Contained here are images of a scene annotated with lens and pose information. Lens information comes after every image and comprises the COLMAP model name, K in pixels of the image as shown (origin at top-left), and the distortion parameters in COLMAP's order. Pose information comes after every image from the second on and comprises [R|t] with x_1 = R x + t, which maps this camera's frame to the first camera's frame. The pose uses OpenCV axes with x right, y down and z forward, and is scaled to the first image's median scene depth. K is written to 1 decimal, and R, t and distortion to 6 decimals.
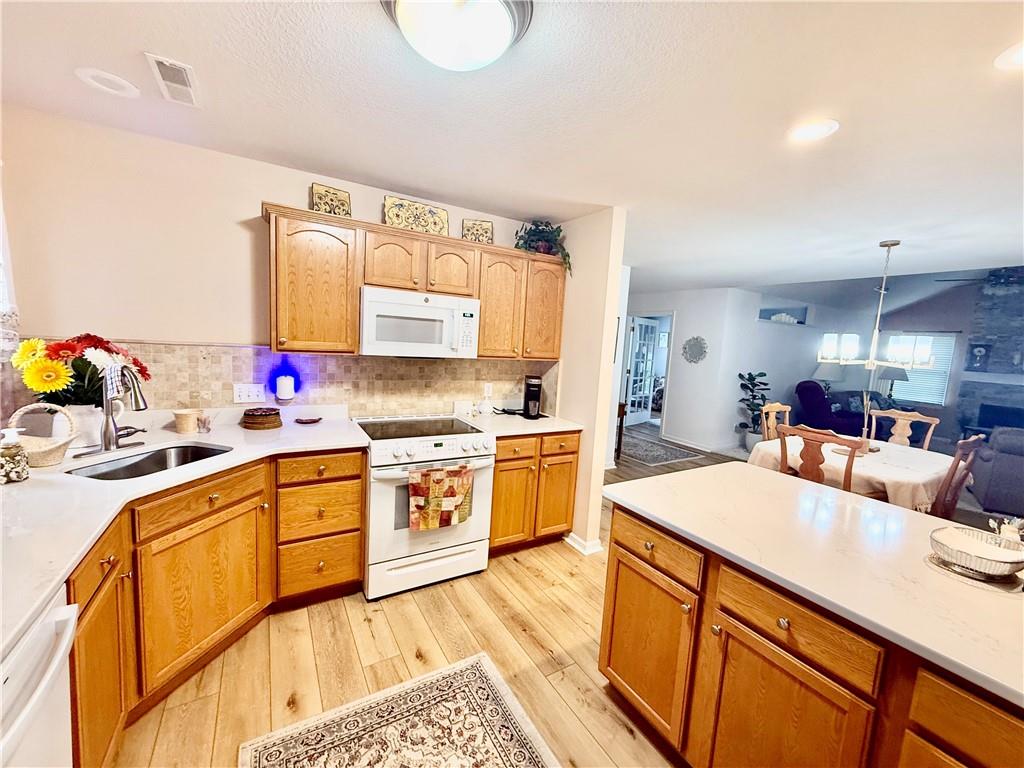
lens RADIAL K [[405.3, 0, 507.6], [0, 405.3, 384.0], [0, 0, 1]] dist [-0.000651, 0.000016]
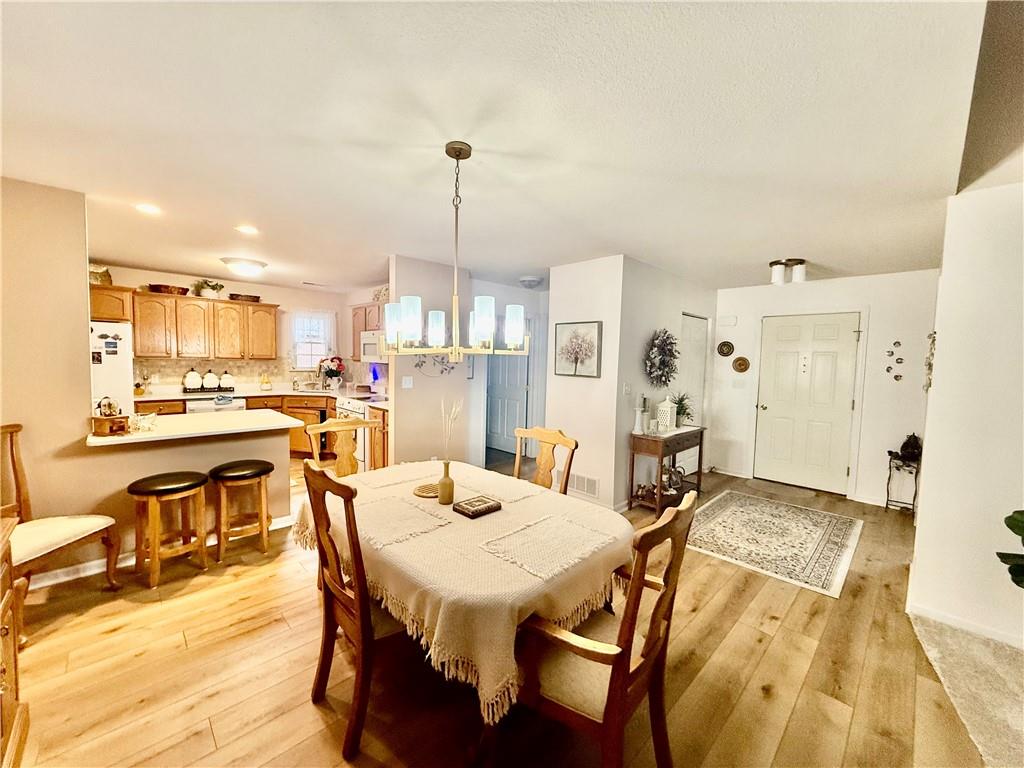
lens RADIAL K [[405.3, 0, 507.6], [0, 405.3, 384.0], [0, 0, 1]] dist [-0.000651, 0.000016]
pose [[0.233721, 0.011472, -0.972236, 2.034414], [-0.119091, 0.992739, -0.016915, -0.007750], [0.964983, 0.119738, 0.233391, 1.276572]]
